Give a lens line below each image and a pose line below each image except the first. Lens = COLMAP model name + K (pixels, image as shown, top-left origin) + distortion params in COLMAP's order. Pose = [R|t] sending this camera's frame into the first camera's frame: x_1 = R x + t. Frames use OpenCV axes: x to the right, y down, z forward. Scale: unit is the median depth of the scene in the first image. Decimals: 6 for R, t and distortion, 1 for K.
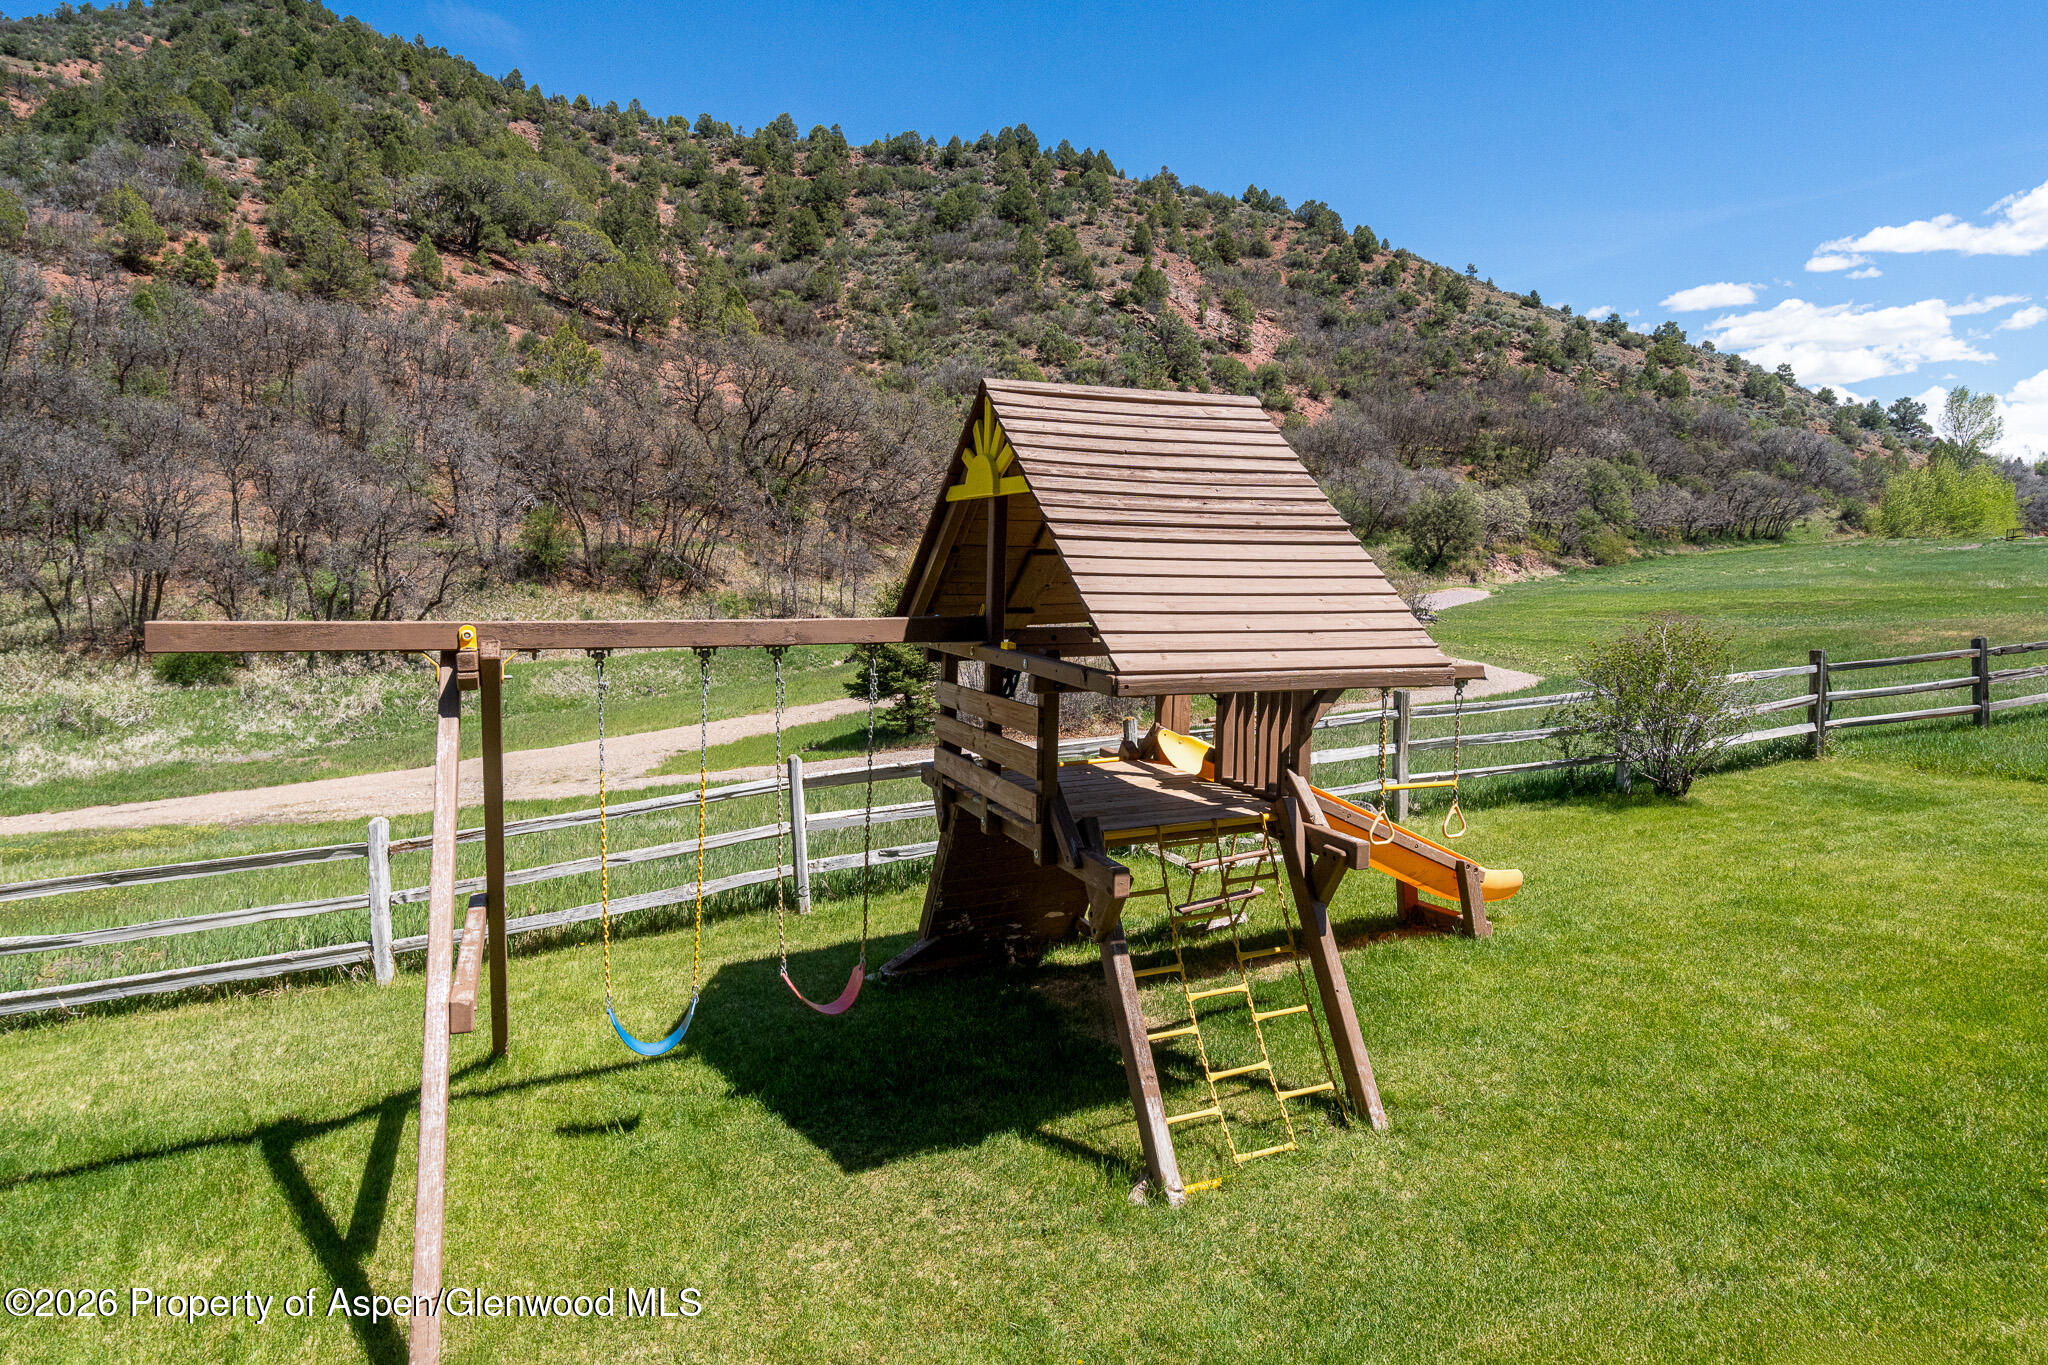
lens RADIAL K [[1143.2, 0, 1020.0], [0, 1143.2, 623.5], [0, 0, 1]] dist [-0.002490, -0.001149]
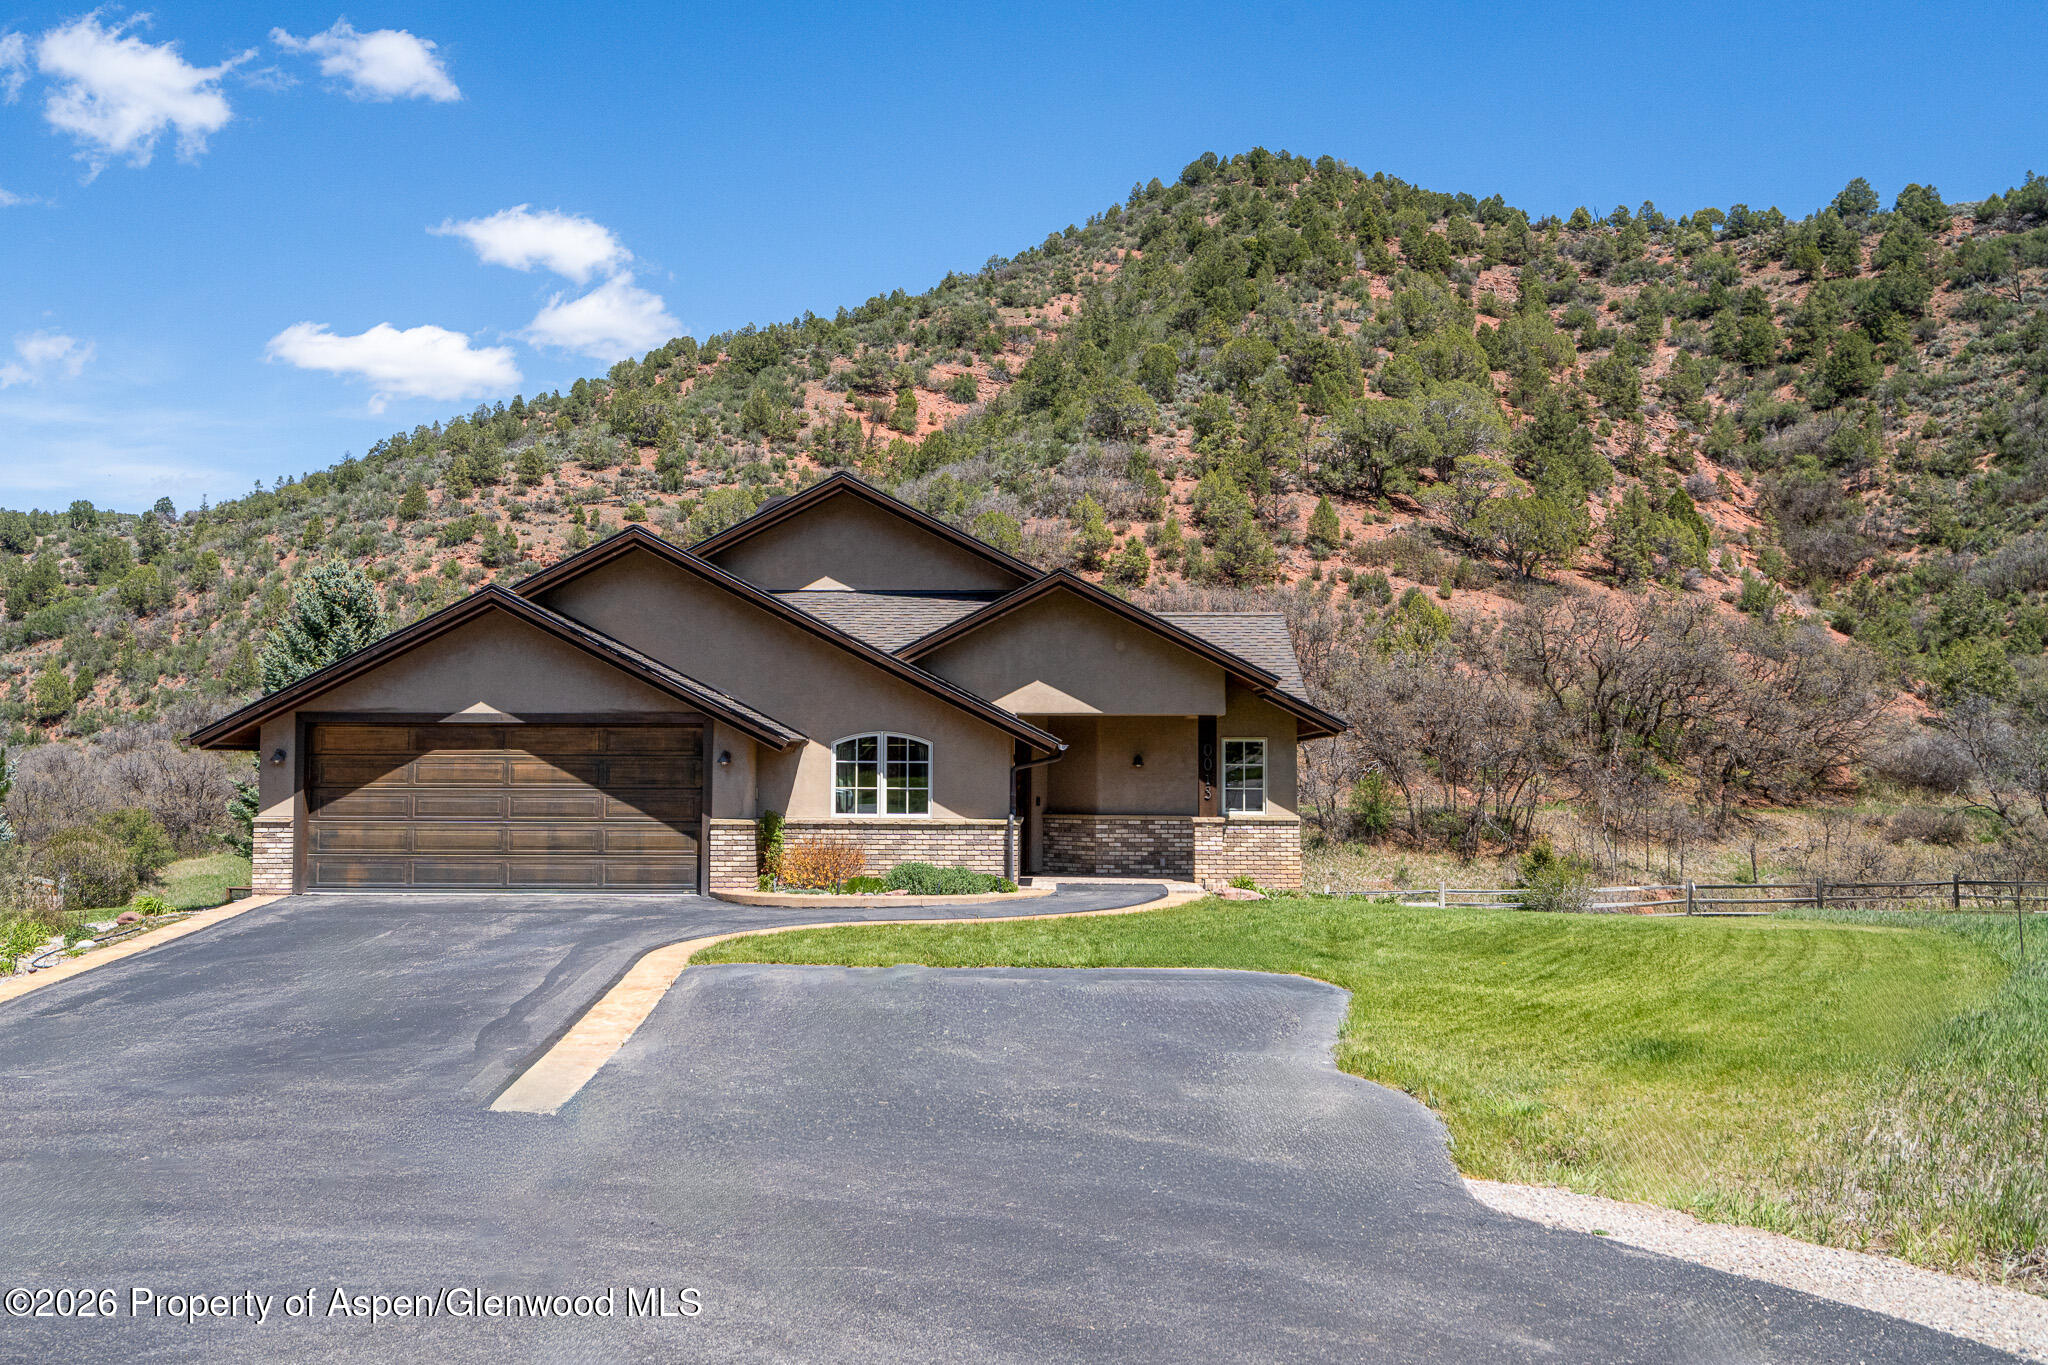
lens RADIAL K [[1852.1, 0, 1014.7], [0, 1852.1, 660.9], [0, 0, 1]] dist [0.043019, 0.030655]
pose [[0.762992, -0.050100, -0.644464, 0.184628], [-0.041599, 0.991120, -0.126299, 0.011683], [0.645068, 0.123174, 0.754132, -0.226526]]
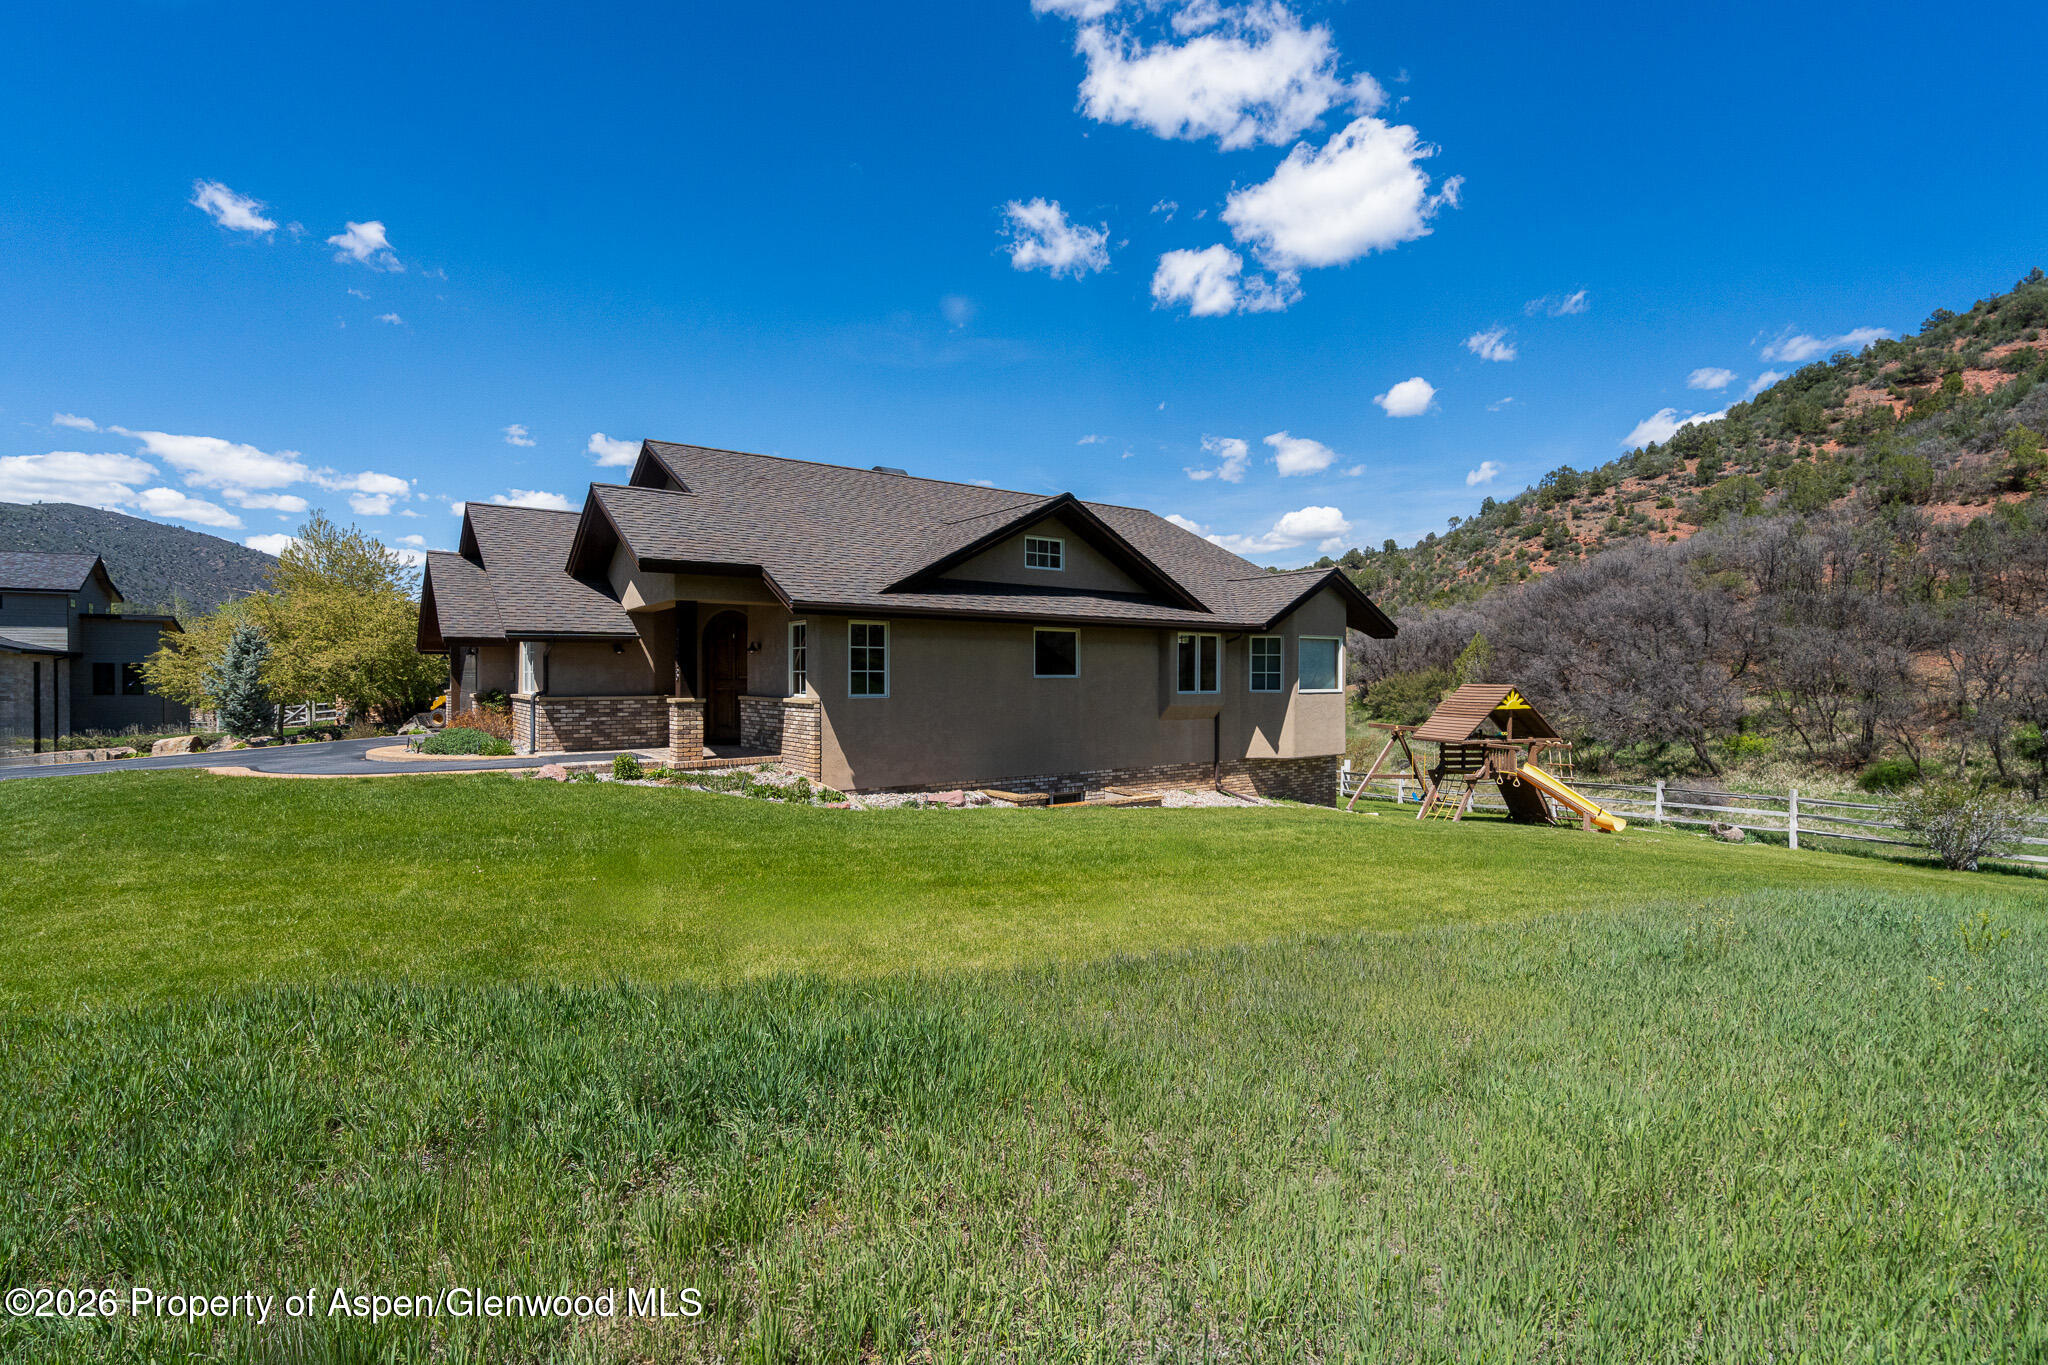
lens RADIAL K [[931.2, 0, 1004.3], [0, 931.2, 687.2], [0, 0, 1]] dist [-0.005698, 0.001192]
pose [[-0.062564, -0.002142, -0.998039, 0.172306], [-0.075169, 0.997167, 0.002572, -0.000935], [0.995206, 0.075183, -0.062548, -0.032415]]
